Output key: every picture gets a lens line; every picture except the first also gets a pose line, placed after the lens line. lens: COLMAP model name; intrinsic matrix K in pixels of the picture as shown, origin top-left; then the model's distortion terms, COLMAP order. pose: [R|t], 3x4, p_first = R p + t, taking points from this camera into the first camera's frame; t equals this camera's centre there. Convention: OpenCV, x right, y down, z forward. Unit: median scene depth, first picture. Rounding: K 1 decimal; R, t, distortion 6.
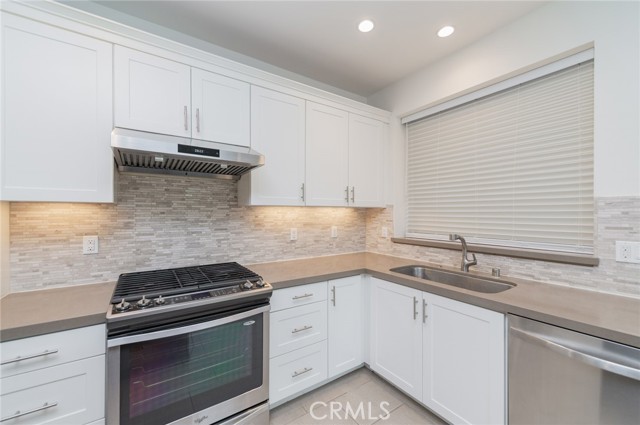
lens RADIAL K [[240.6, 0, 327.7], [0, 240.6, 213.5], [0, 0, 1]] dist [0.001565, 0.000083]
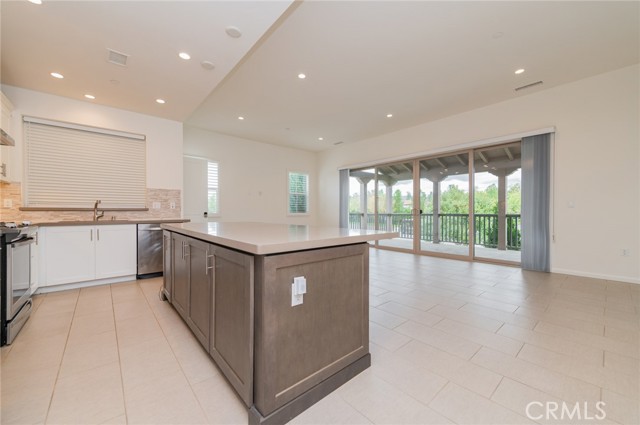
lens RADIAL K [[253.0, 0, 329.5], [0, 253.0, 213.1], [0, 0, 1]] dist [0.001445, -0.000184]
pose [[-0.163046, -0.005332, 0.986604, -1.664056], [0.004508, 0.999971, 0.006149, 0.162226], [-0.986608, 0.005451, -0.163017, -0.512175]]
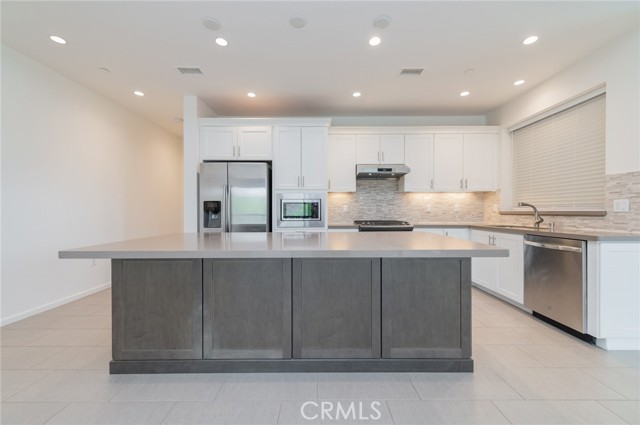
lens RADIAL K [[253.0, 0, 329.5], [0, 253.0, 213.1], [0, 0, 1]] dist [0.001445, -0.000184]
pose [[0.821768, 0.002084, -0.569818, 0.366677], [-0.000388, 0.999995, 0.003096, 0.132873], [0.569822, -0.002323, 0.821765, -1.087247]]
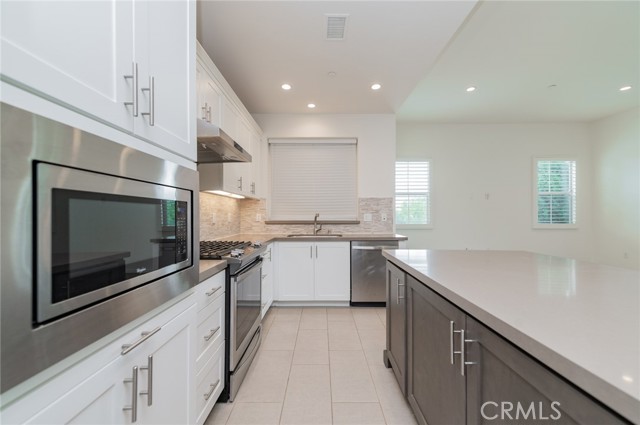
lens RADIAL K [[251.8, 0, 313.3], [0, 251.8, 215.7], [0, 0, 1]] dist [0.001660, 0.000082]
pose [[0.568172, 0.000094, 0.822910, -1.000840], [0.003039, 0.999993, -0.002212, 0.090366], [-0.822904, 0.003758, 0.568168, -0.108080]]
